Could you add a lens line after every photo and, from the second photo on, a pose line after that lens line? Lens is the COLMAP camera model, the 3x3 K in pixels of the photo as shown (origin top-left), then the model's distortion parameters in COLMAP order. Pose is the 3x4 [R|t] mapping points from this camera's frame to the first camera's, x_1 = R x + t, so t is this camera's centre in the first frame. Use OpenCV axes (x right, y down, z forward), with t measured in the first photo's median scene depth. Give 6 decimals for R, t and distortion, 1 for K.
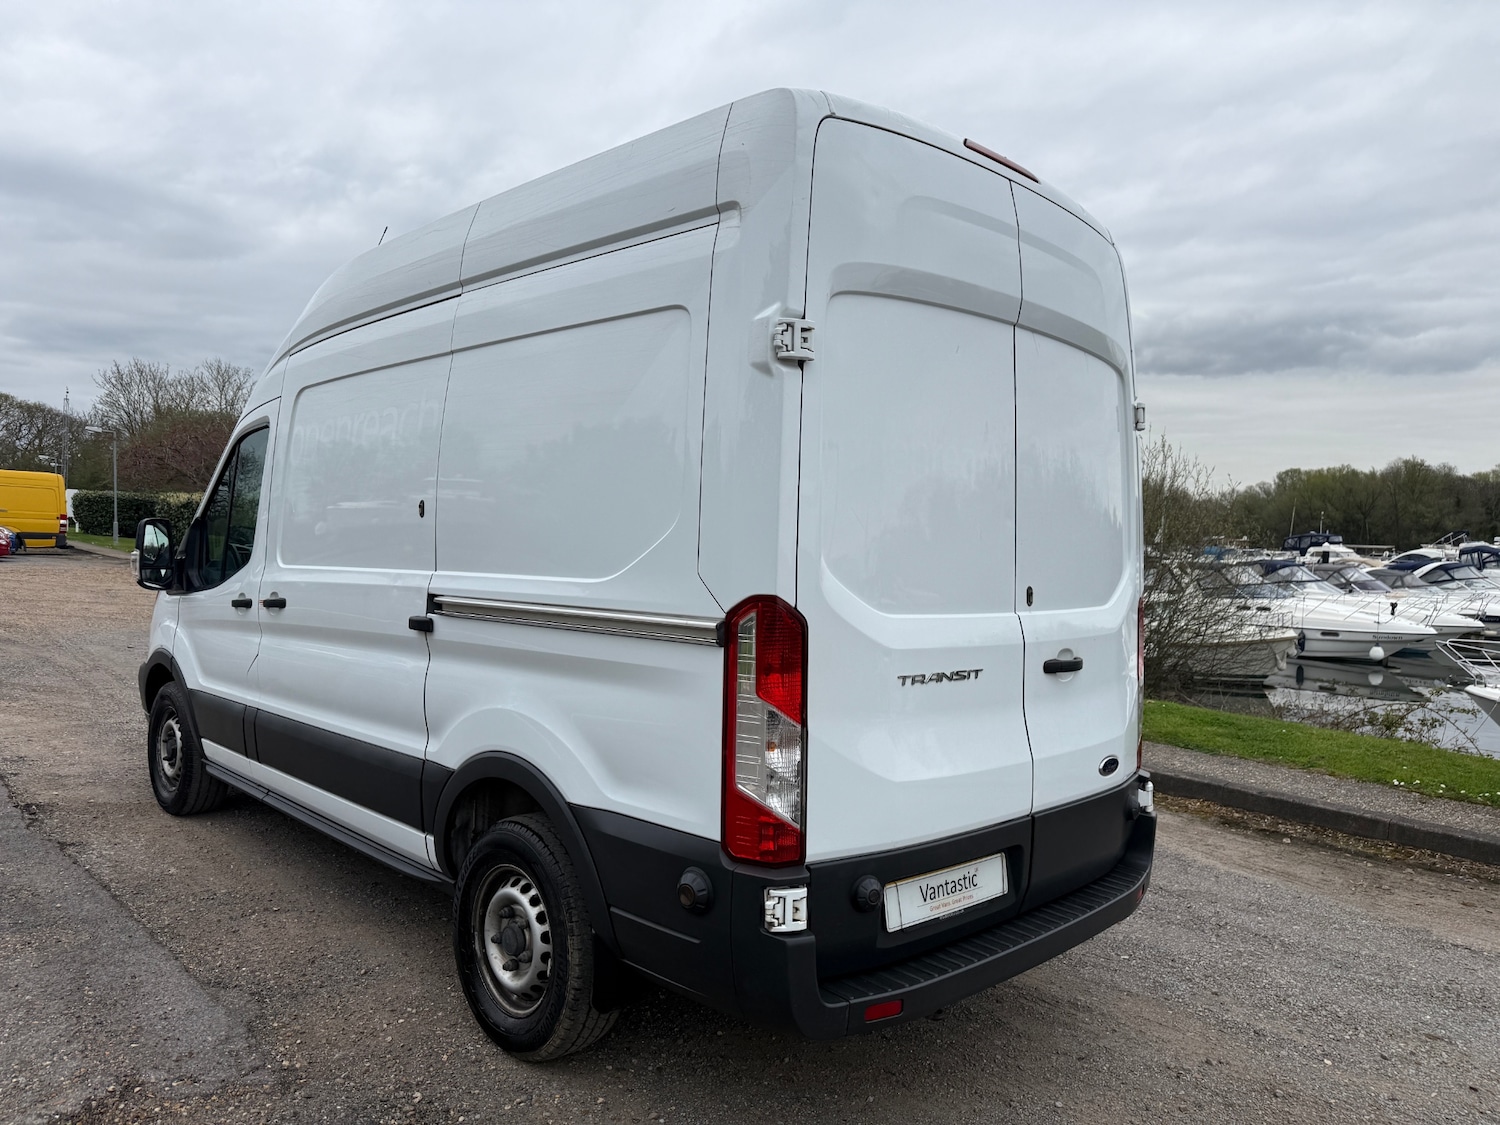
lens RADIAL K [[1133.8, 0, 750.0], [0, 1133.8, 562.5], [0, 0, 1]] dist [0.002234, -0.006895]
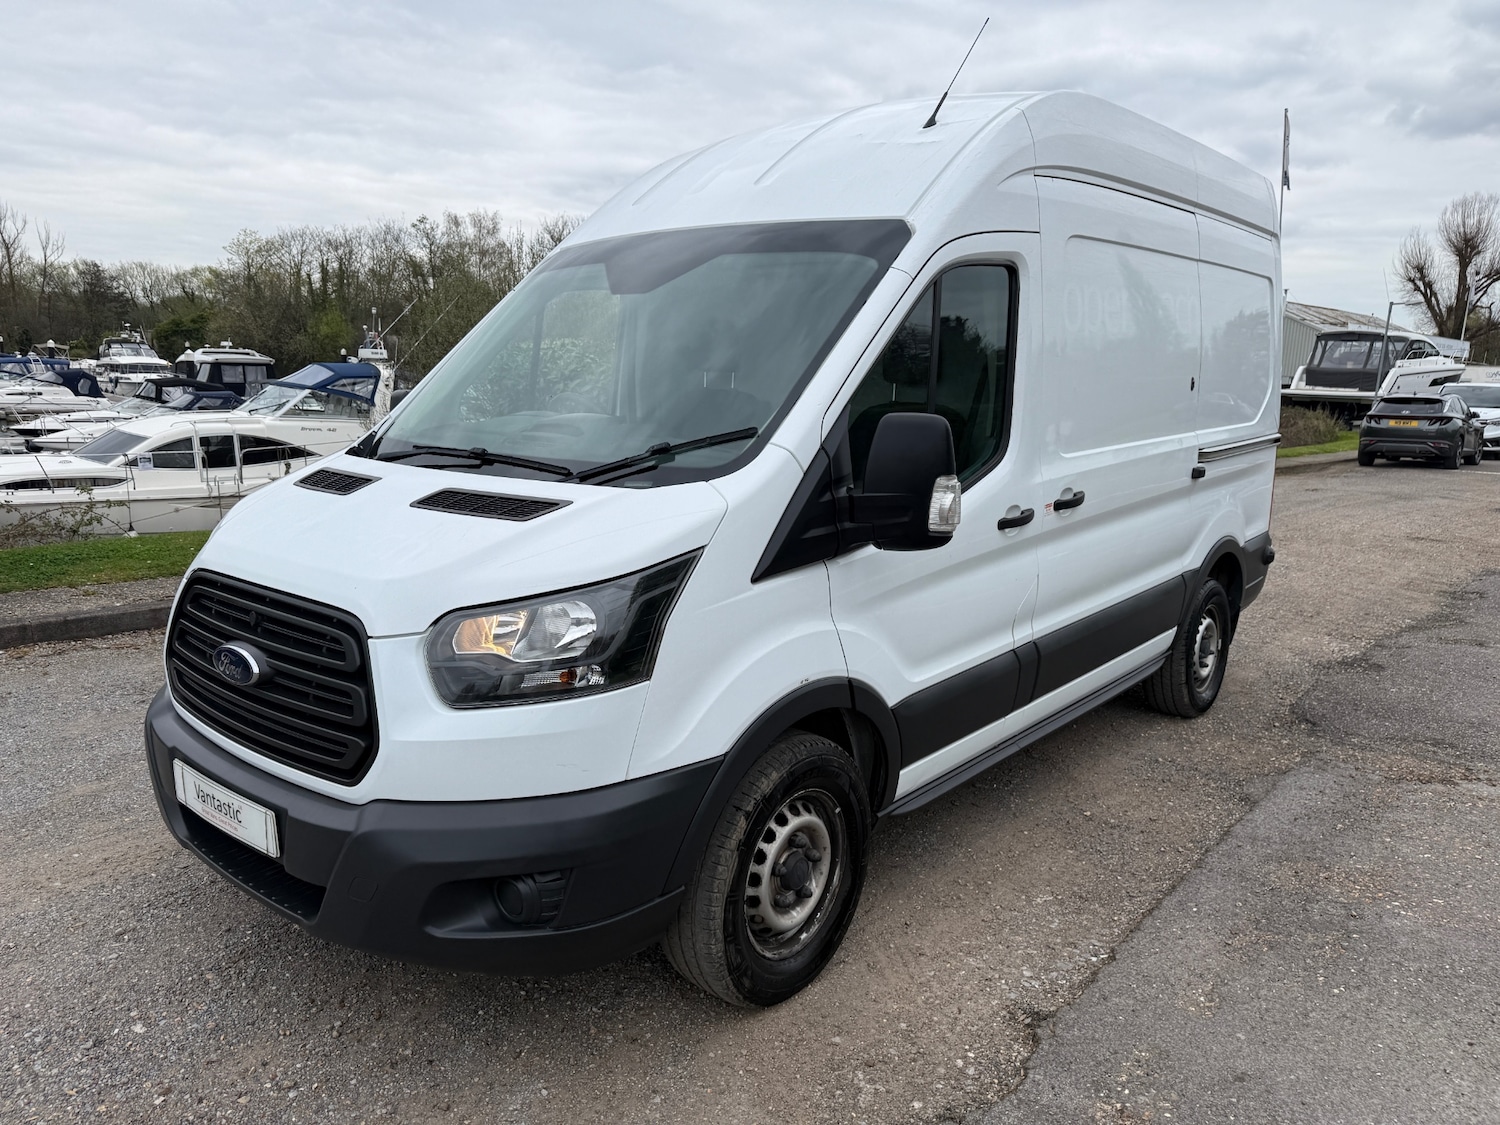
lens RADIAL K [[1112.6, 0, 781.7], [0, 1112.6, 551.9], [0, 0, 1]] dist [0.003350, -0.011559]
pose [[-0.159202, -0.207619, 0.965168, -1.358539], [-0.011866, 0.977968, 0.208416, -0.110072], [-0.987175, 0.021728, -0.158158, 1.540889]]
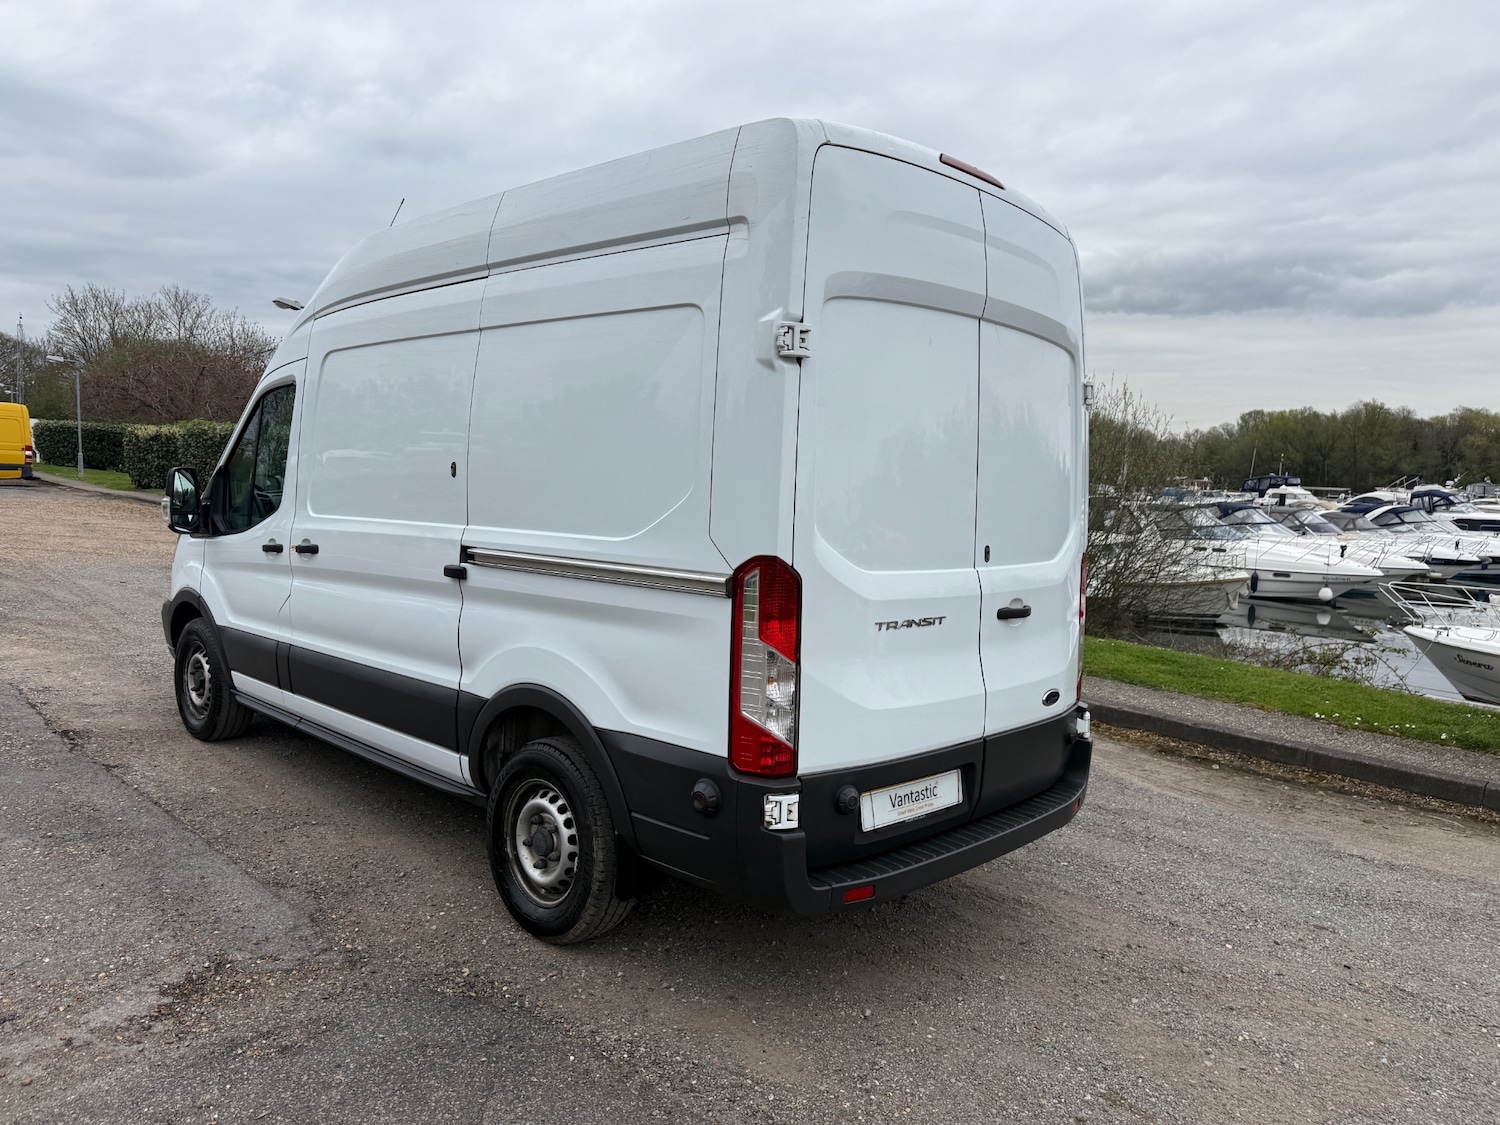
lens RADIAL K [[1128.6, 0, 751.9], [0, 1128.6, 570.3], [0, 0, 1]] dist [0.039143, -0.065075]
pose [[0.999474, 0.007513, 0.031540, -0.026274], [-0.009510, 0.997927, 0.063642, -0.020230], [-0.030997, -0.063909, 0.997474, -0.127553]]
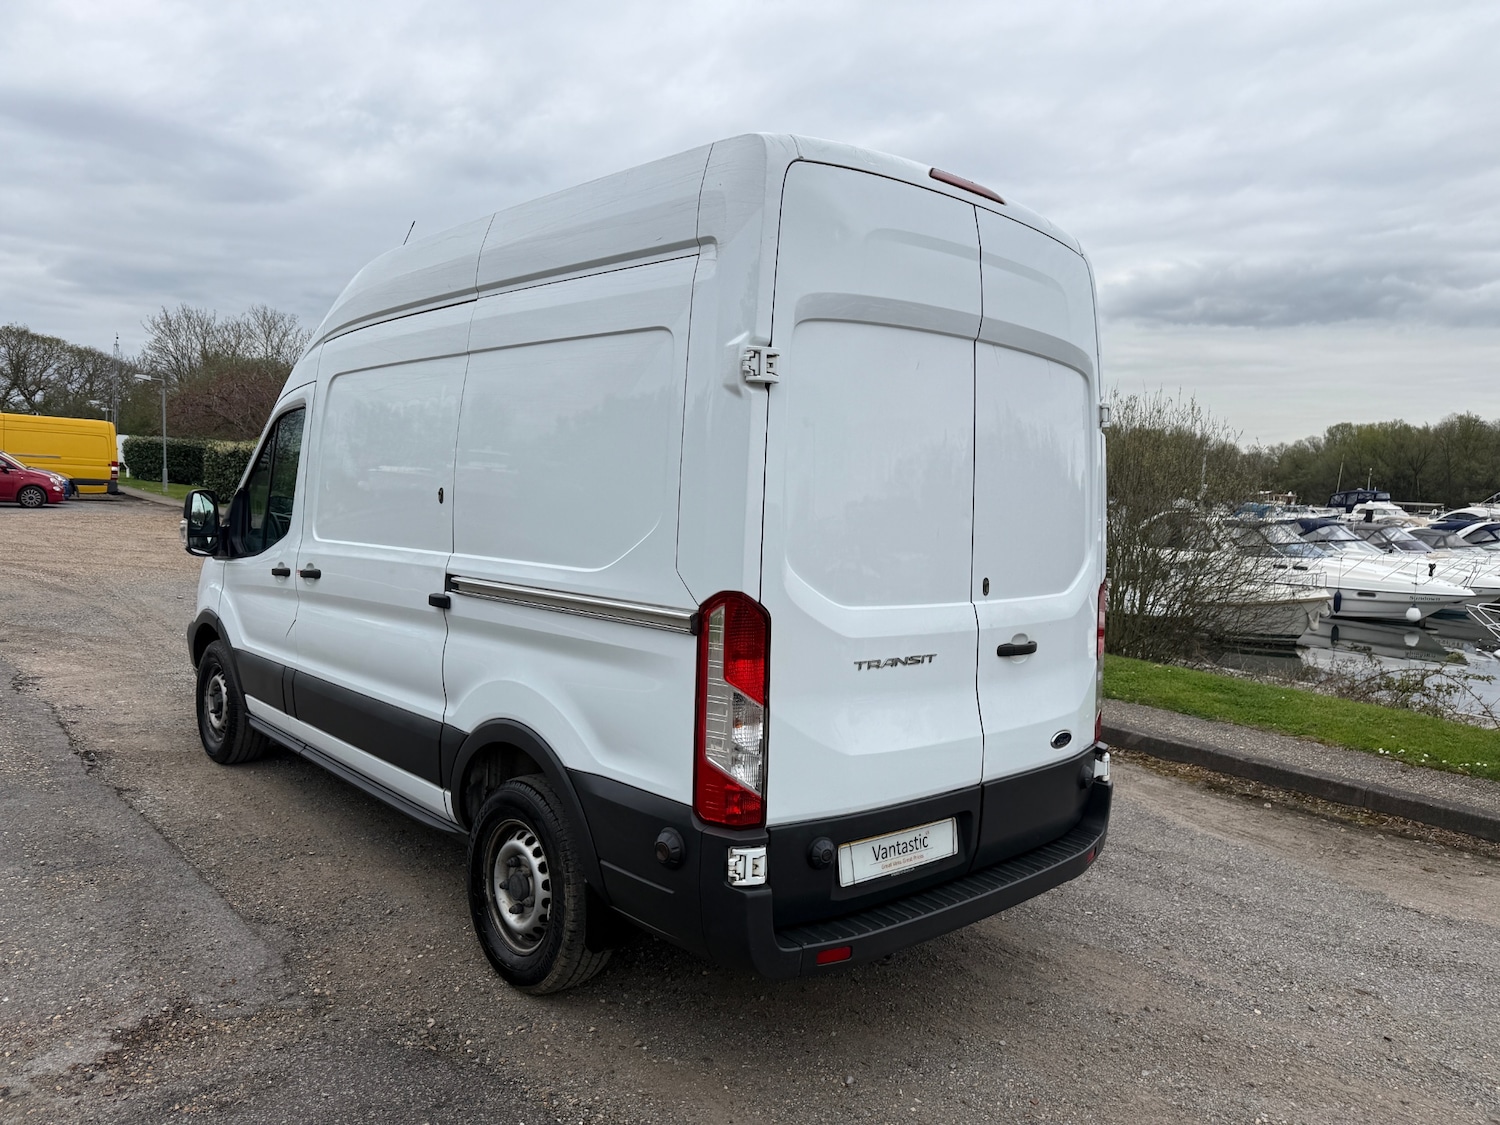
lens RADIAL K [[1133.1, 0, 761.6], [0, 1133.1, 549.2], [0, 0, 1]] dist [0.016355, -0.027707]
pose [[0.999575, 0.012414, -0.026384, 0.046894], [-0.011523, 0.999367, 0.033659, -0.033700], [0.026786, -0.033341, 0.999085, -0.084972]]
